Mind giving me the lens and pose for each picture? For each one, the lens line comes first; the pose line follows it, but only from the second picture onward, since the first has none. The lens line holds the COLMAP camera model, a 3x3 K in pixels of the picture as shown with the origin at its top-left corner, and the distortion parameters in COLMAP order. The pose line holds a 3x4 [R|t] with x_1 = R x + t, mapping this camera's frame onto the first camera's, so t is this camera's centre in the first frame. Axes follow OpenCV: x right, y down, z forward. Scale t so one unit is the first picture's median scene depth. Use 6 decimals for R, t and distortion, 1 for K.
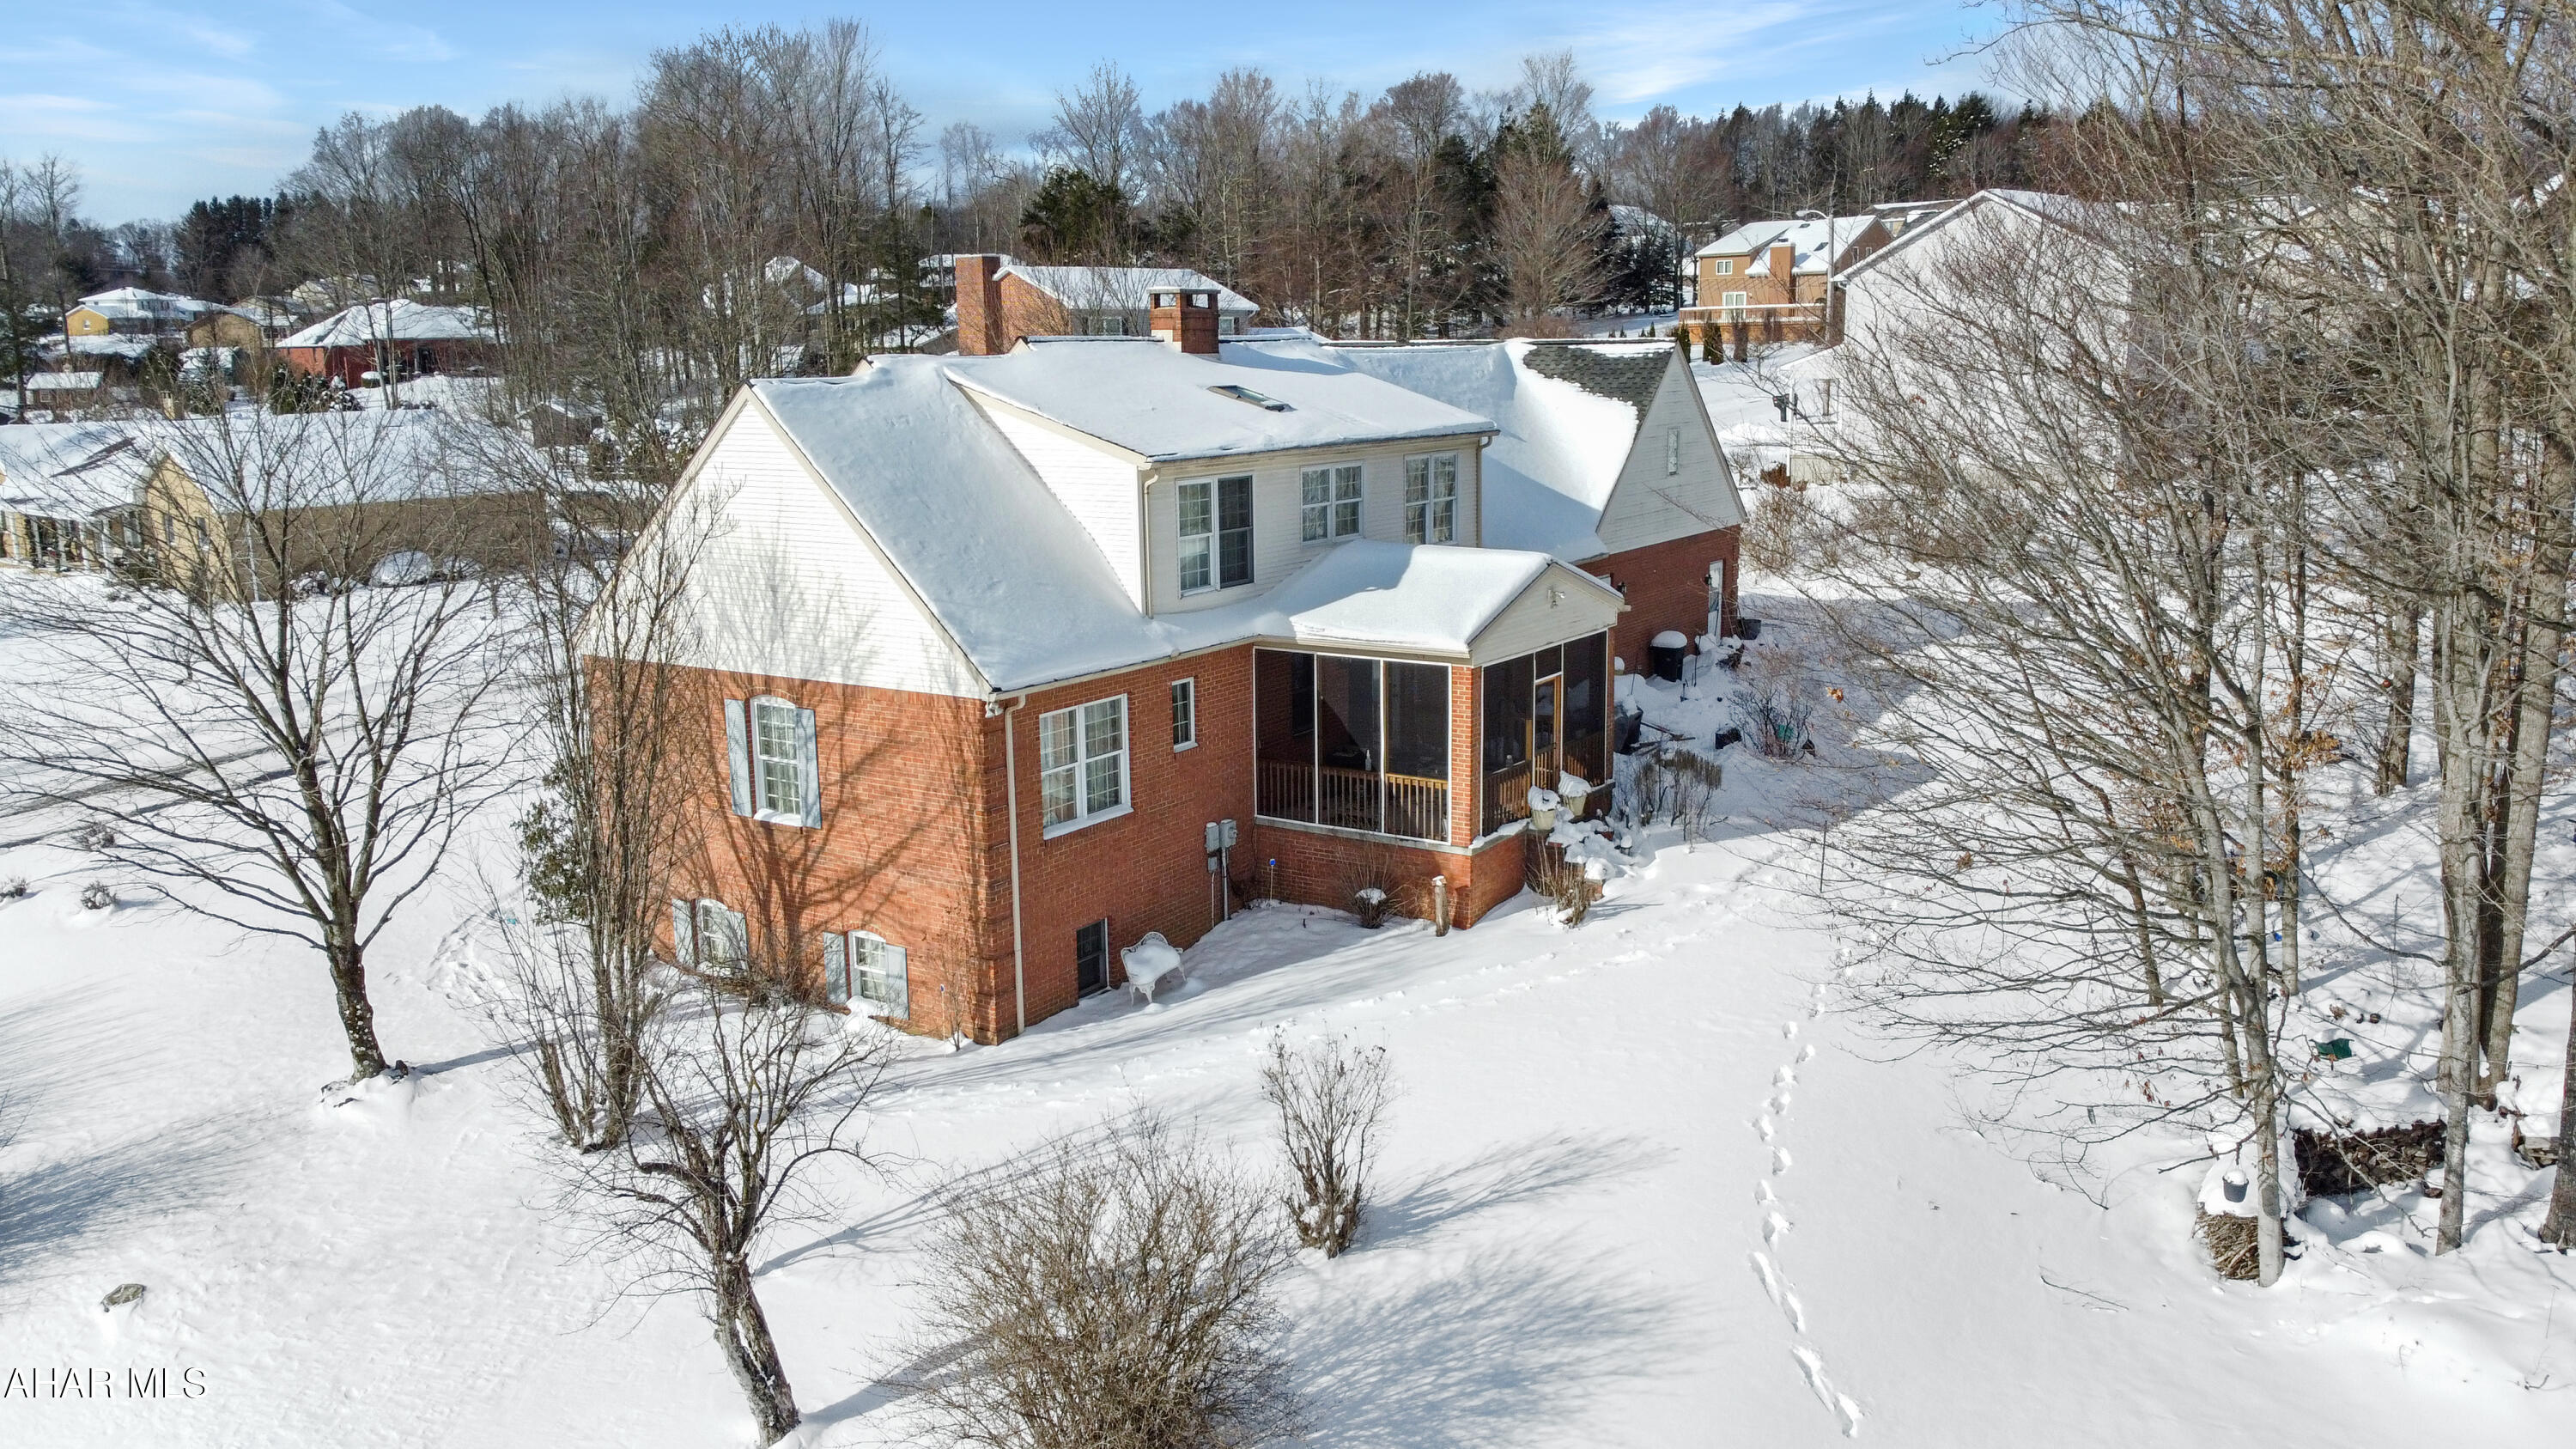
lens RADIAL K [[1963.0, 0, 1288.0], [0, 1963.0, 724.5], [0, 0, 1]] dist [-0.010194, -0.001634]
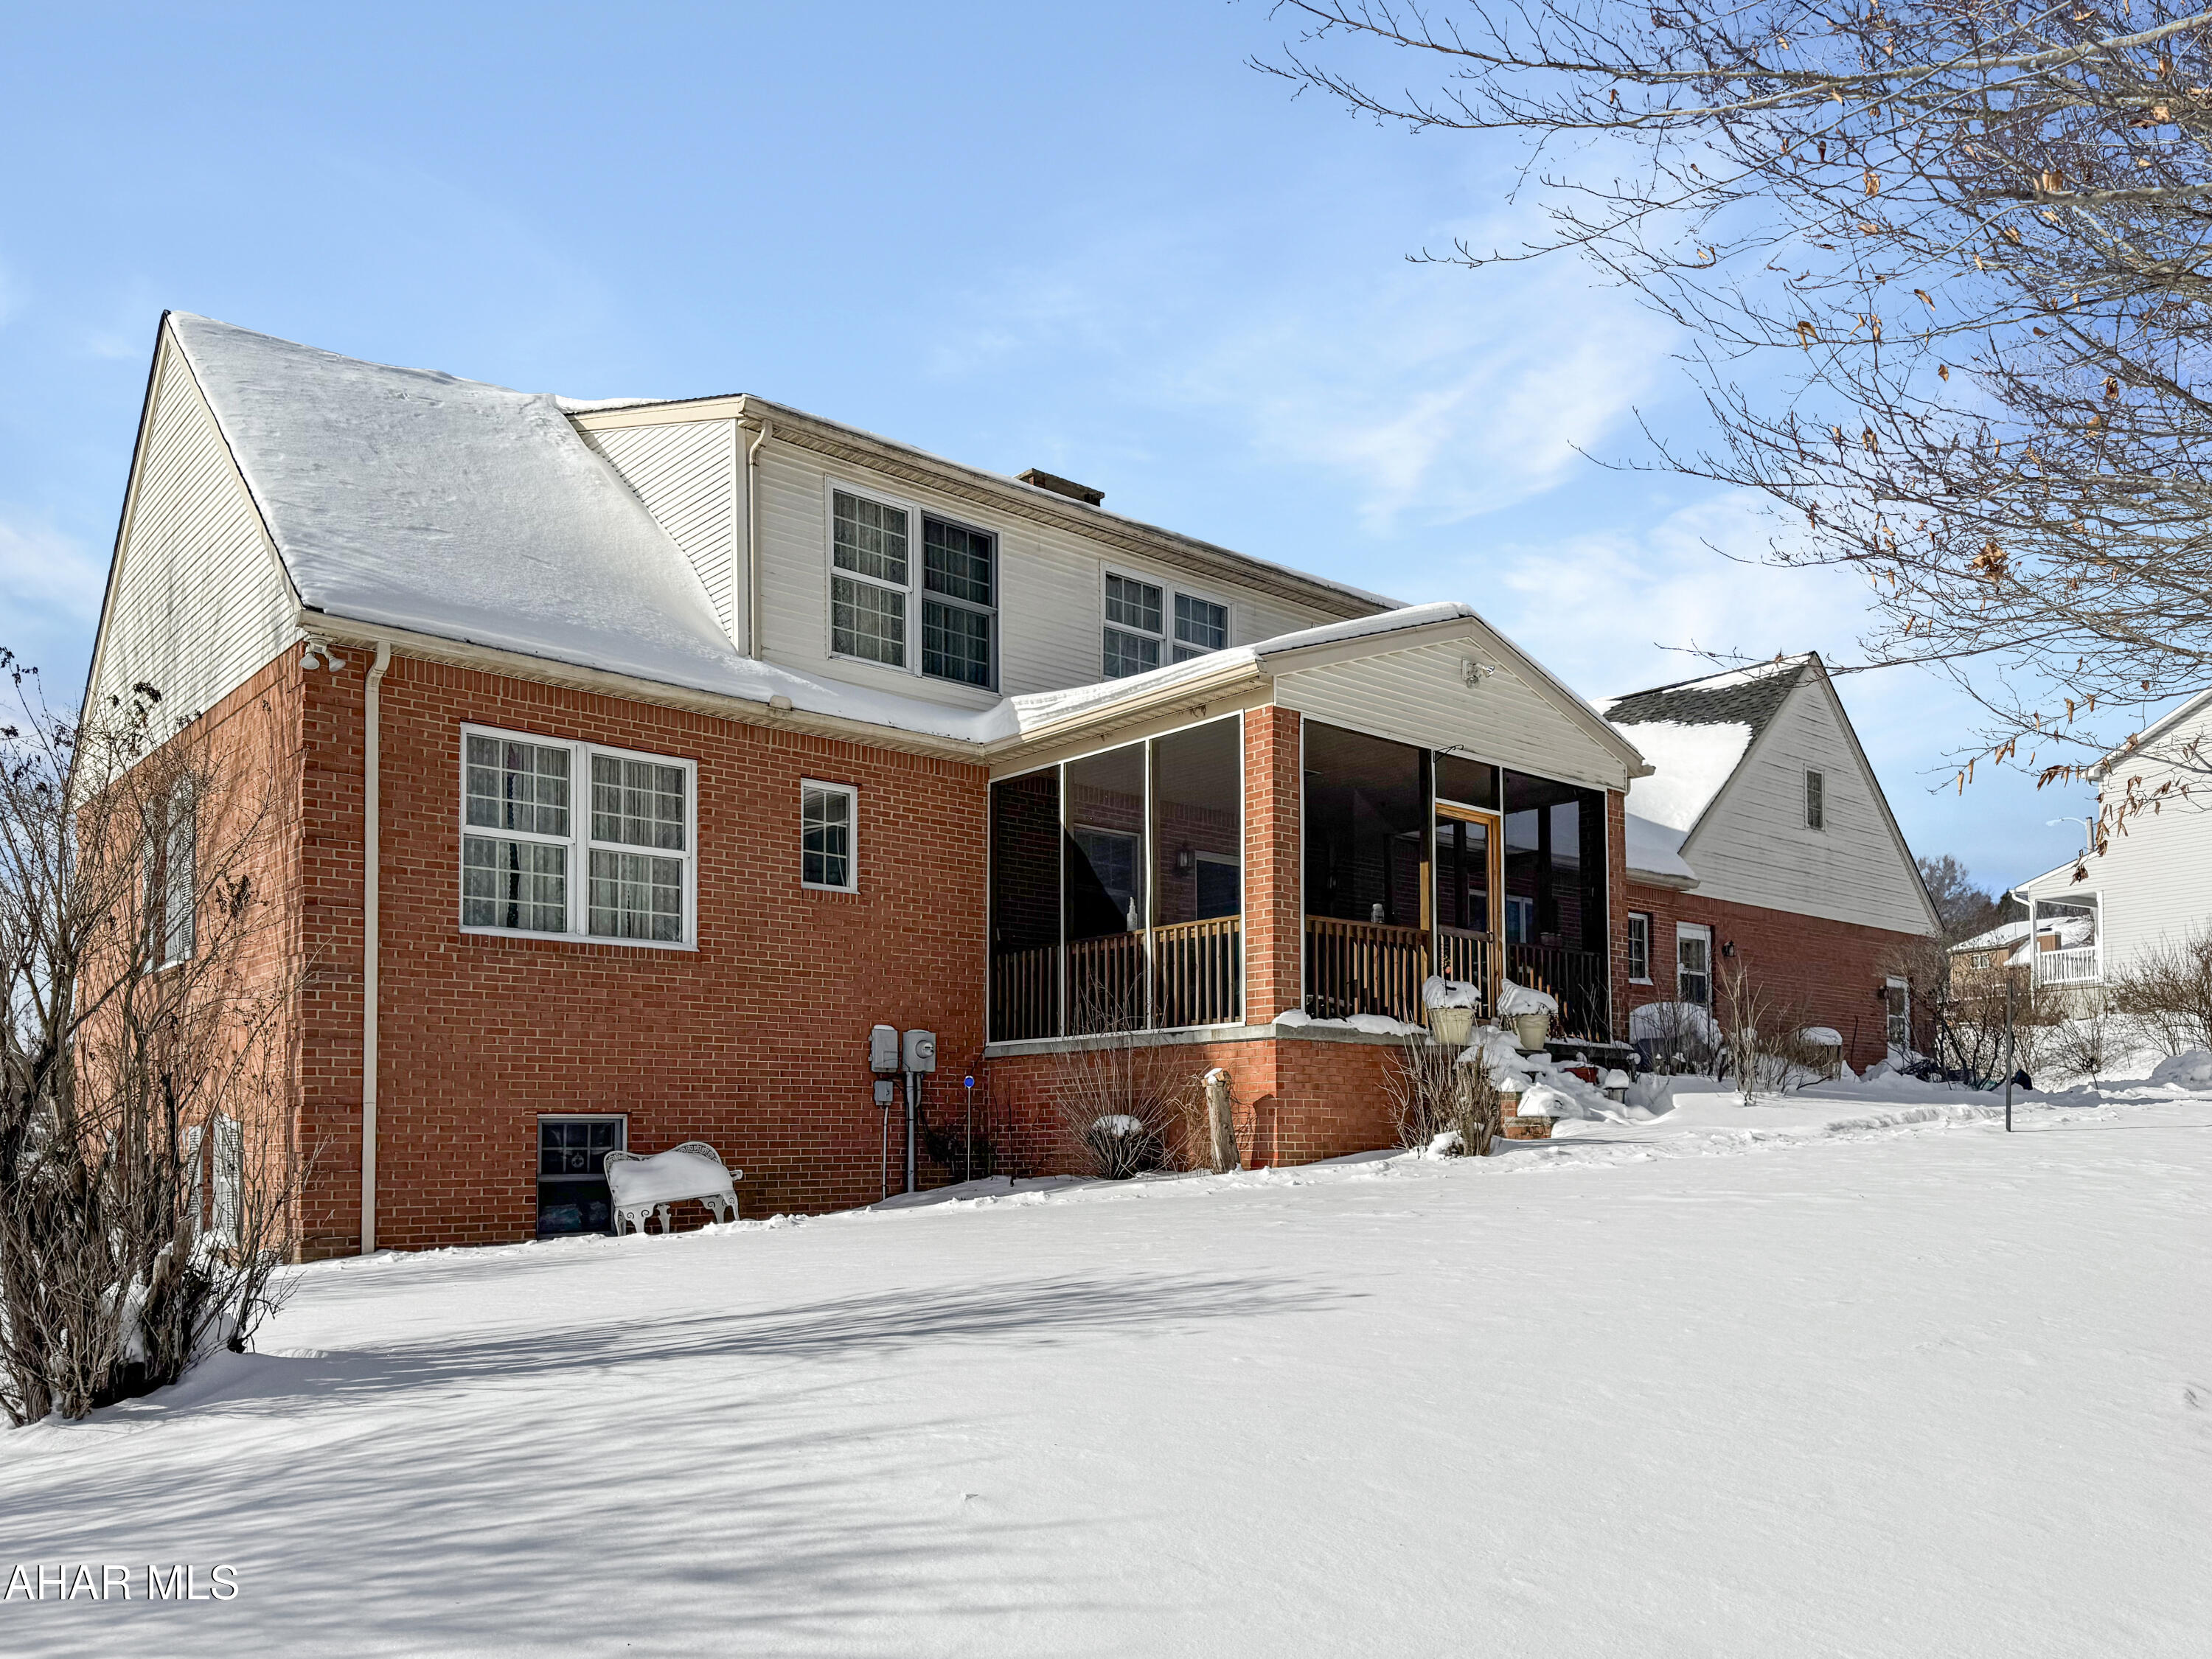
lens RADIAL K [[1801.5, 0, 977.0], [0, 1801.5, 959.3], [0, 0, 1]] dist [0.039432, -0.001158]
pose [[0.955319, -0.021896, -0.294765, 0.158953], [-0.052644, 0.968703, -0.242578, 0.168687], [0.290851, 0.247257, 0.924267, 0.486009]]
